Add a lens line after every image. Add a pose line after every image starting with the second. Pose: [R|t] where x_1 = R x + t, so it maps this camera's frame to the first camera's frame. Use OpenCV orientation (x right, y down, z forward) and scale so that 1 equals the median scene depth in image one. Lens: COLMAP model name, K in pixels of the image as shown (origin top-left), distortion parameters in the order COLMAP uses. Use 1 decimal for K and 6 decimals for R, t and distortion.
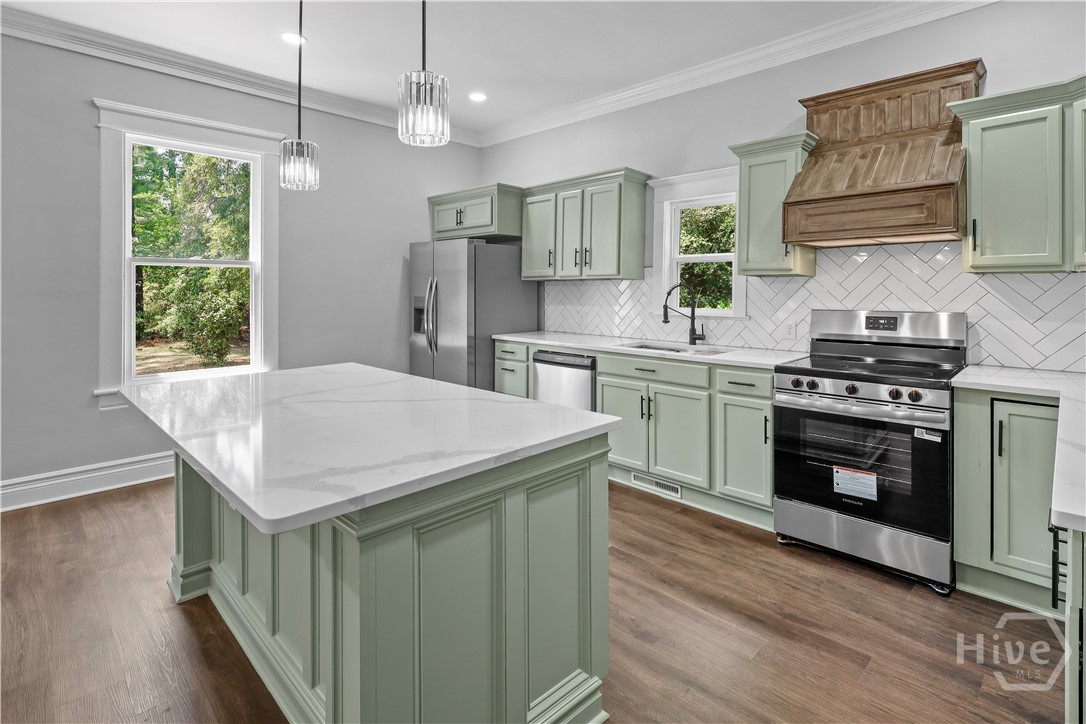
lens RADIAL K [[529.8, 0, 555.6], [0, 529.8, 289.7], [0, 0, 1]] dist [0.000641, 0.000139]
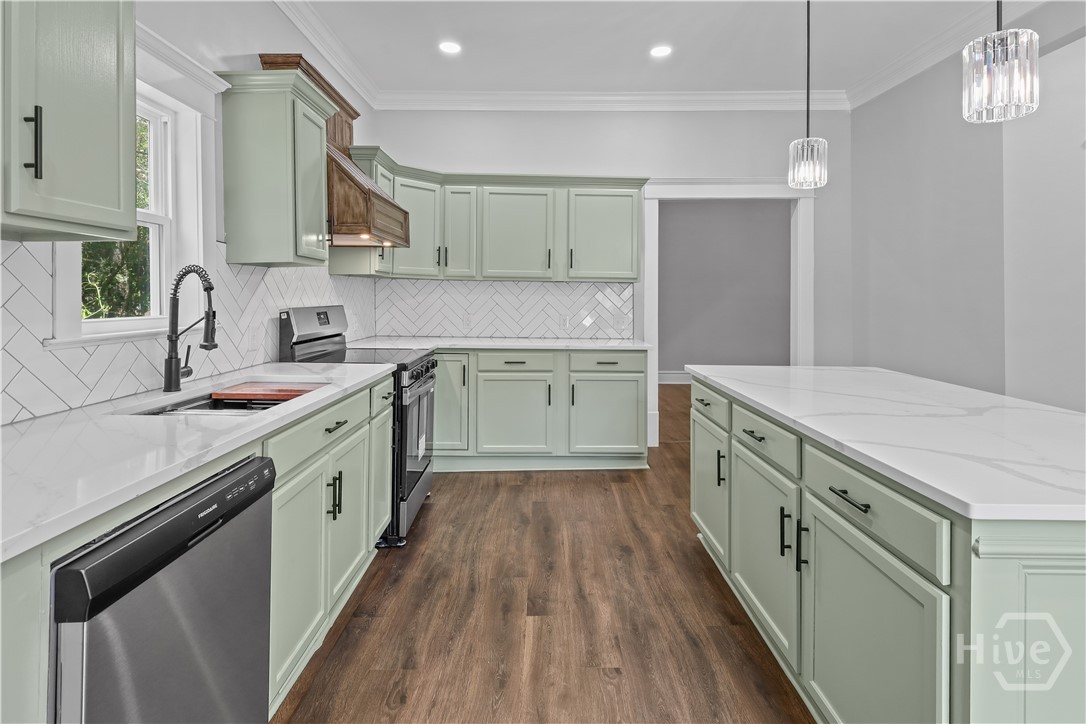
lens RADIAL K [[529.8, 0, 555.6], [0, 529.8, 289.7], [0, 0, 1]] dist [0.000641, 0.000139]
pose [[-0.713138, 0.001526, 0.701022, -0.502787], [-0.010841, 0.999854, -0.013204, 0.018456], [-0.700939, -0.017016, -0.713018, 1.648842]]
